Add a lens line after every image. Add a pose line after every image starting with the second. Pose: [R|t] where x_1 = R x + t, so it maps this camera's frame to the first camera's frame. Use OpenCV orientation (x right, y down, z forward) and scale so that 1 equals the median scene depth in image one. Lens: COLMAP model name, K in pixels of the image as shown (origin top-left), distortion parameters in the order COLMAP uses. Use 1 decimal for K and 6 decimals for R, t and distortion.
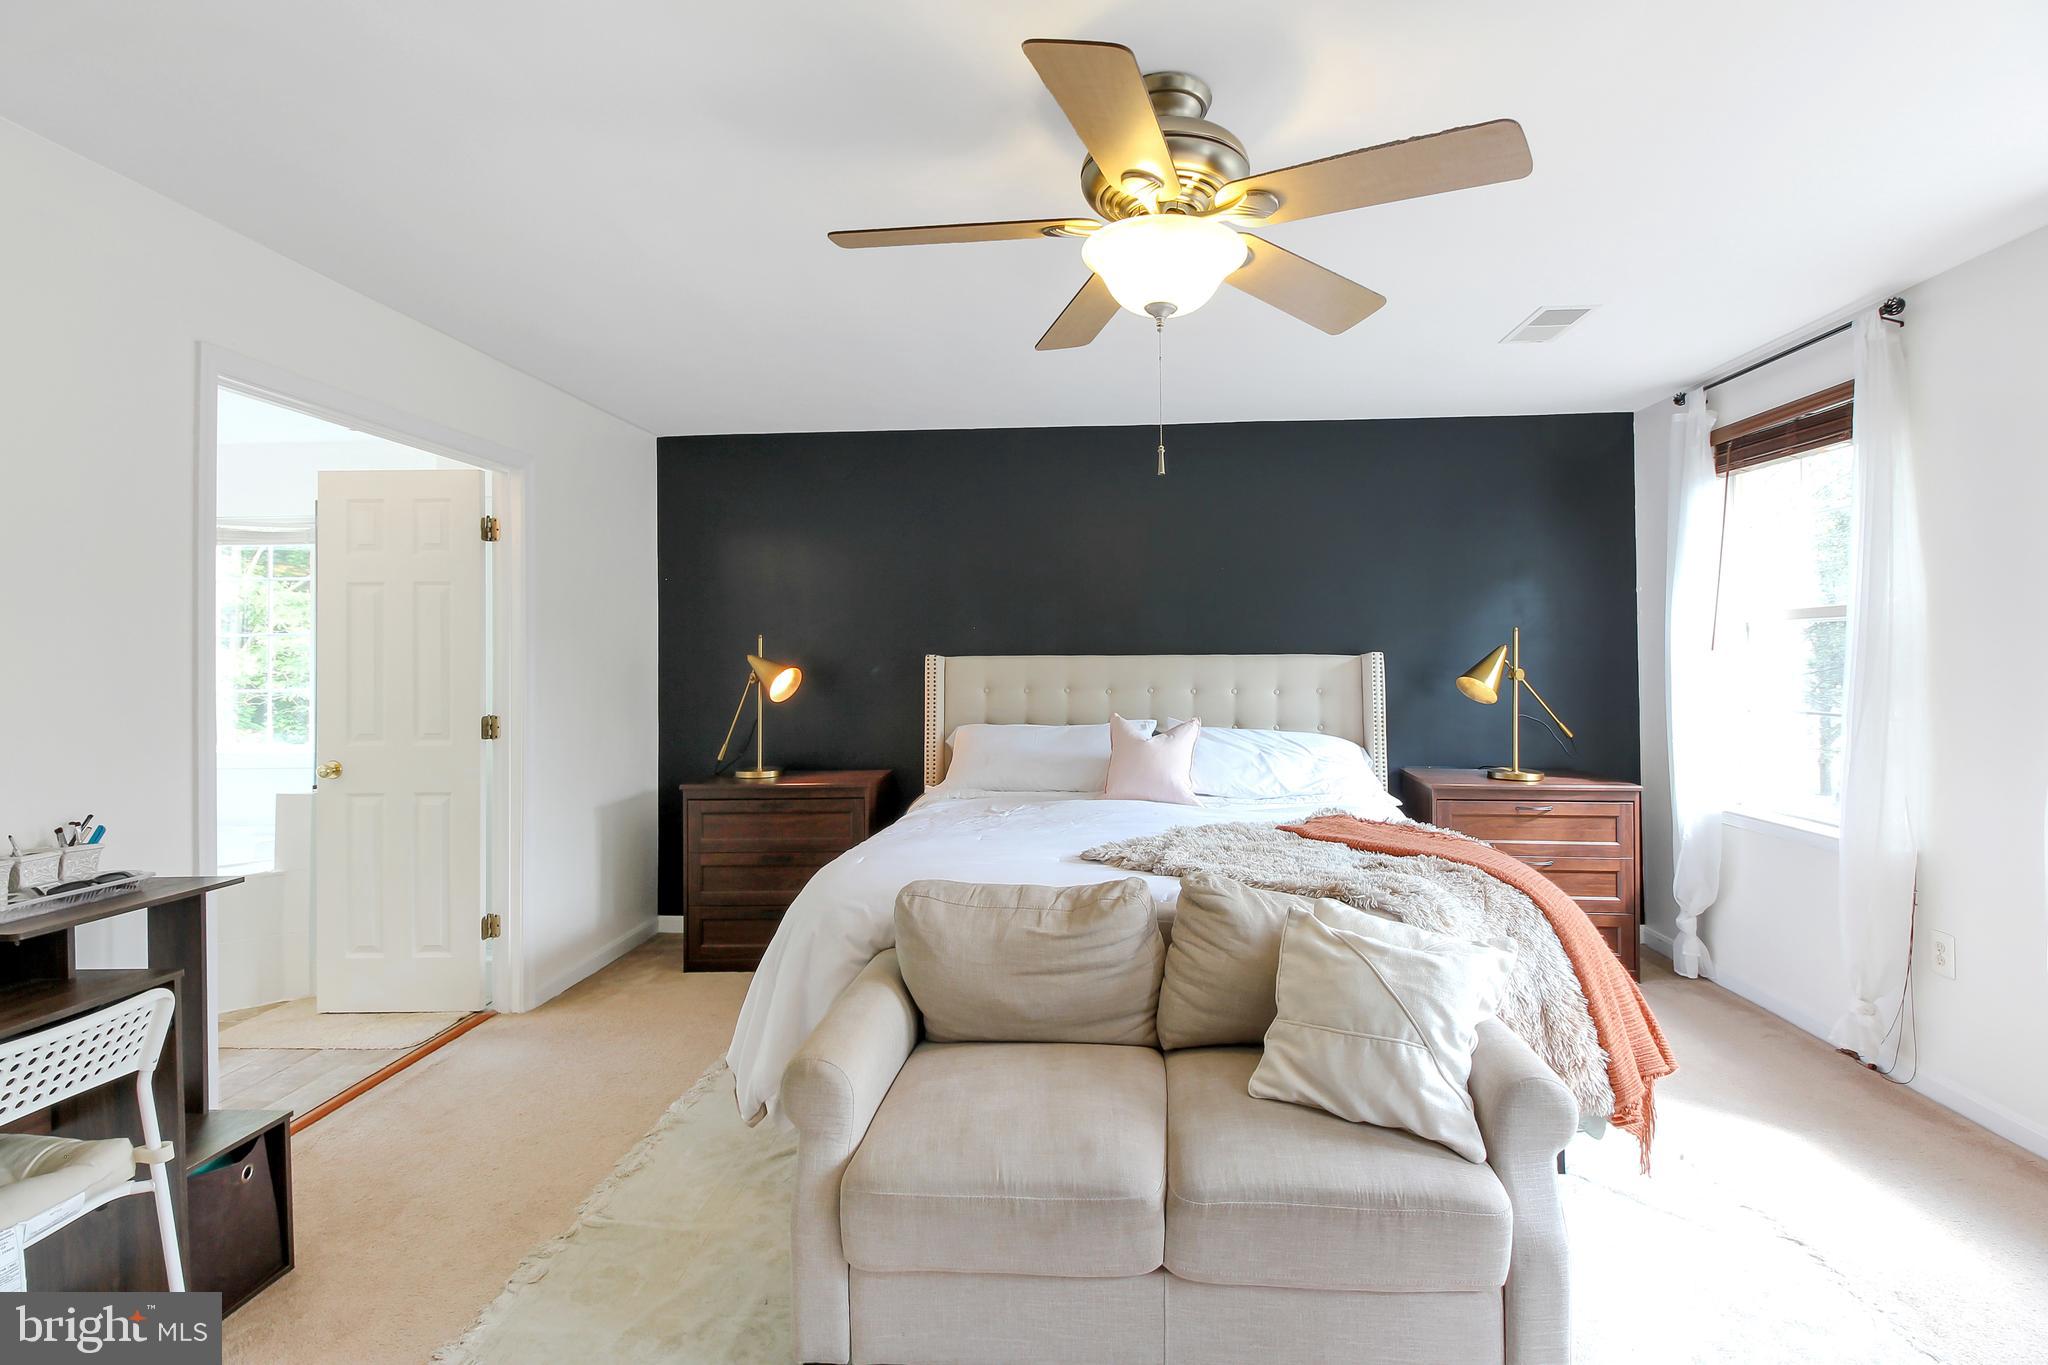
lens RADIAL K [[959.8, 0, 1040.2], [0, 959.8, 671.4], [0, 0, 1]] dist [0.014457, -0.014790]
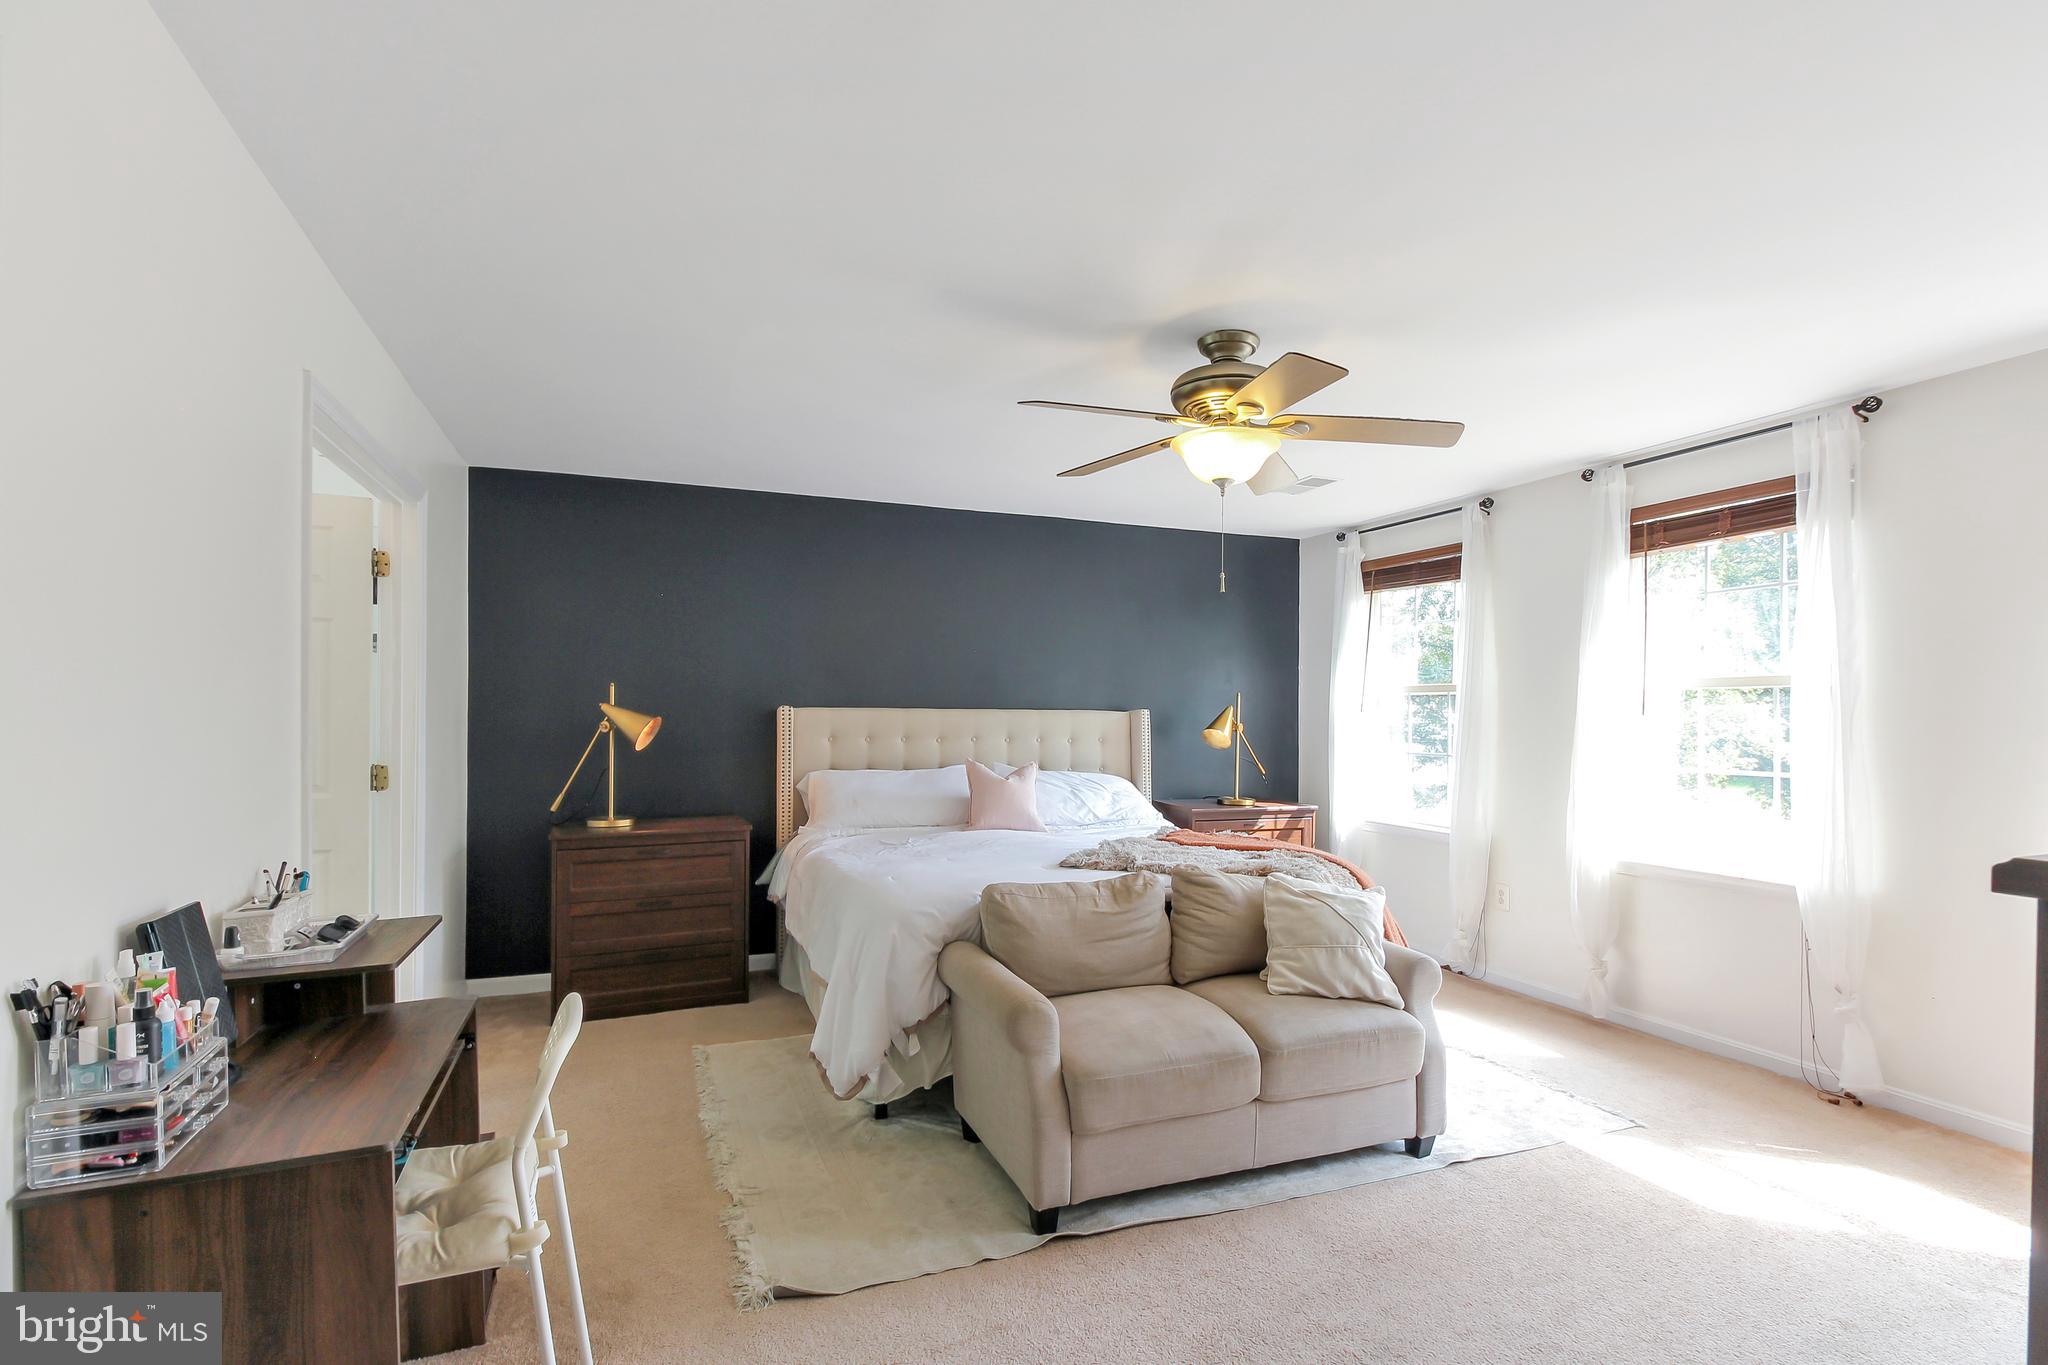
lens RADIAL K [[959.8, 0, 1067.6], [0, 959.8, 748.2], [0, 0, 1]] dist [0.014457, -0.014790]
pose [[0.894340, -0.002755, 0.447380, -0.360093], [-0.008703, 0.999685, 0.023553, 0.002456], [-0.447304, -0.024958, 0.894034, -0.112946]]
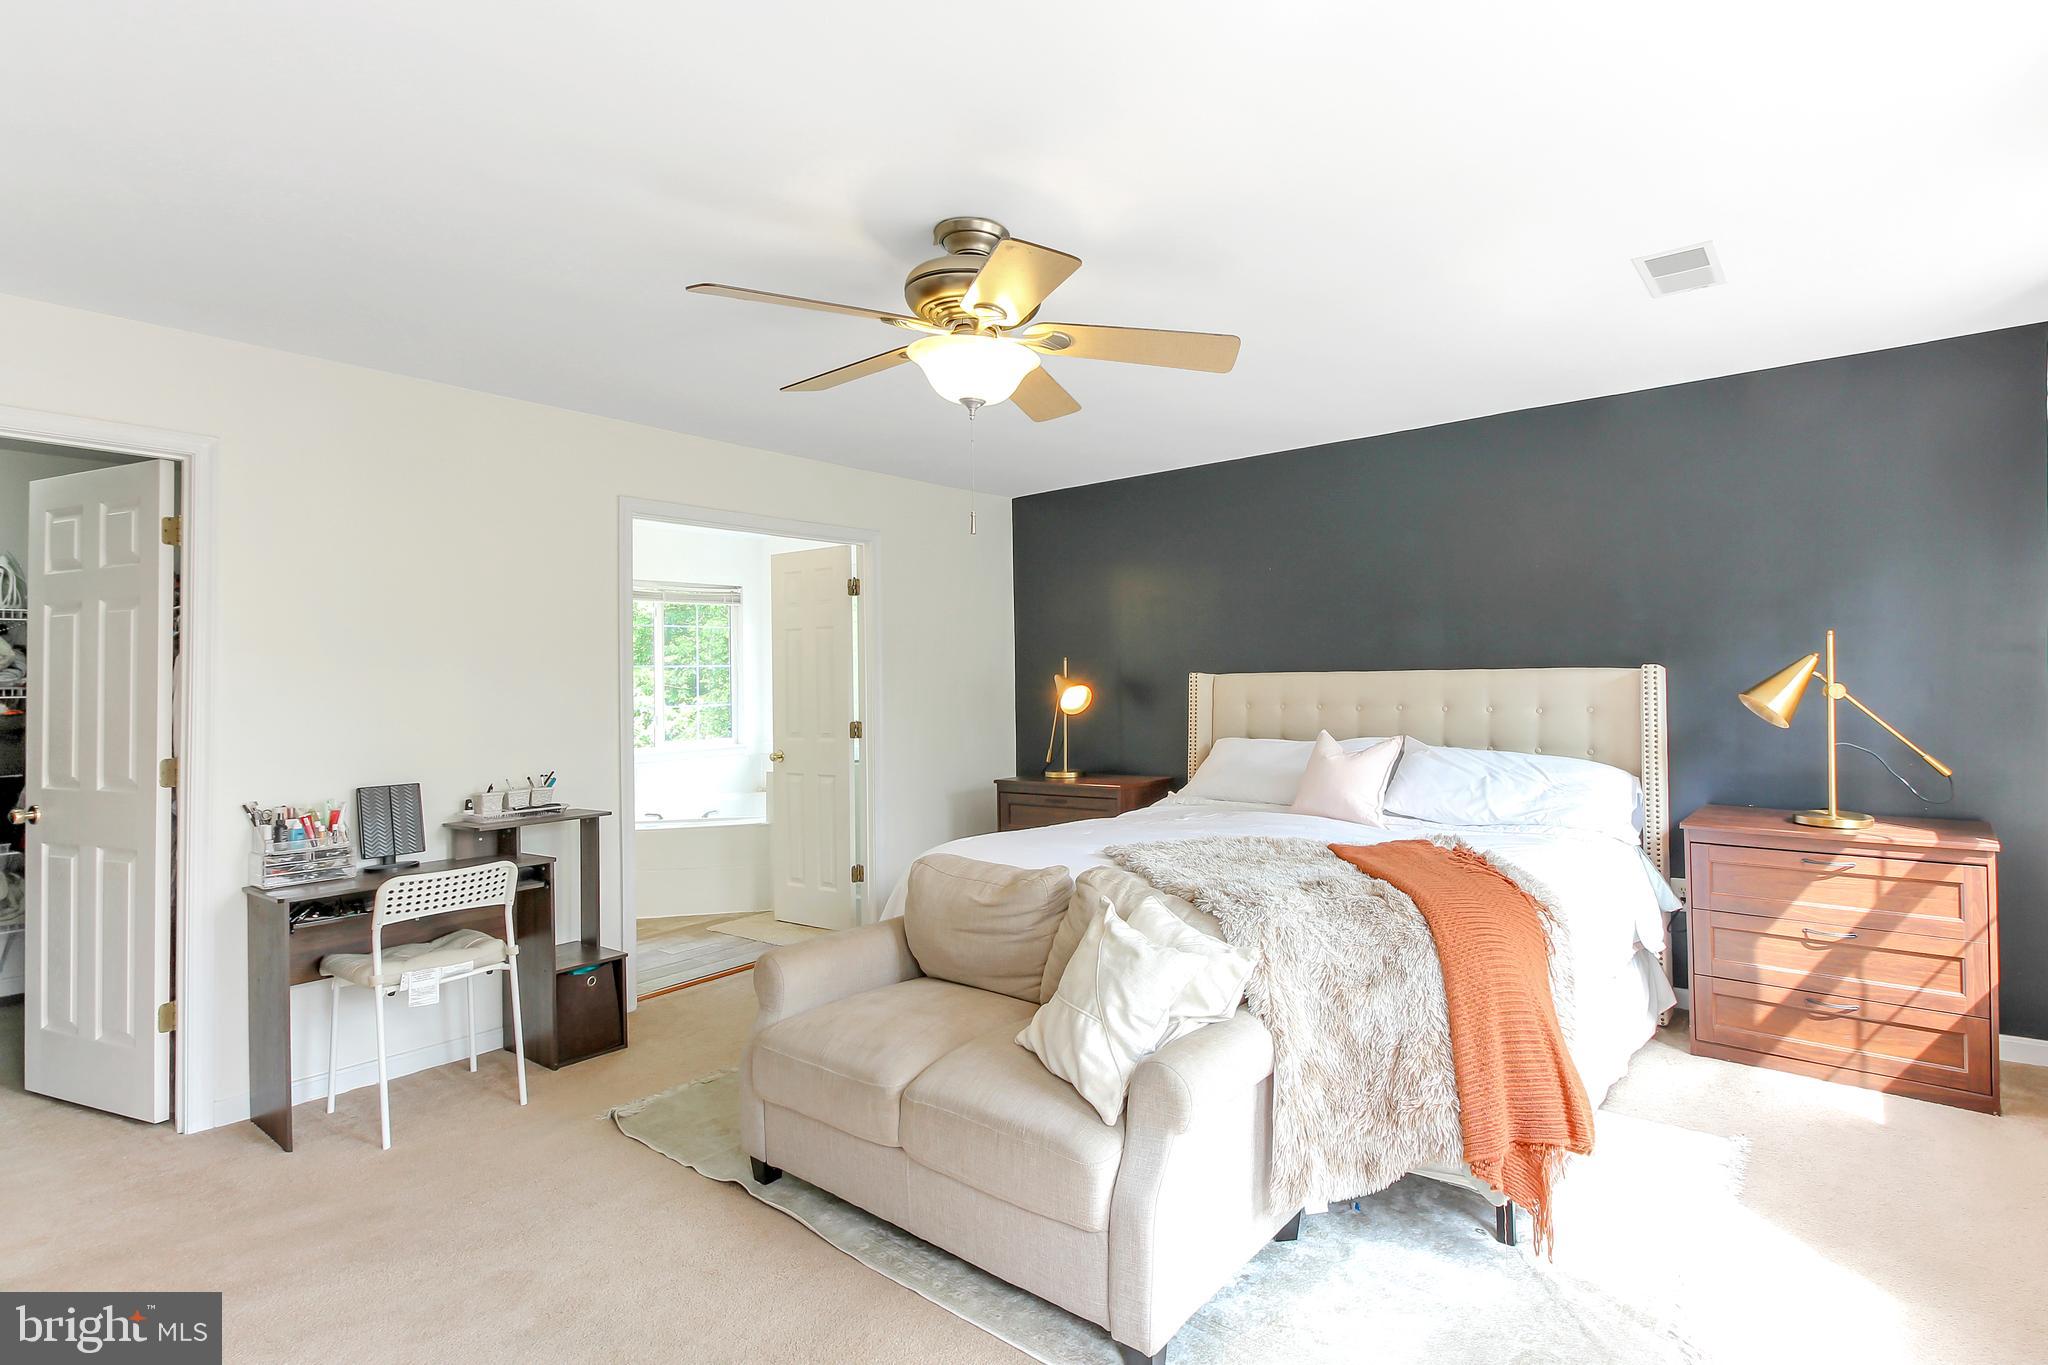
lens RADIAL K [[956.4, 0, 1050.1], [0, 956.4, 680.7], [0, 0, 1]] dist [0.010984, -0.007875]
pose [[0.834509, -0.006286, -0.550959, 0.423121], [0.004009, 0.999978, -0.005337, -0.003800], [0.550980, 0.002245, 0.834515, 0.006376]]
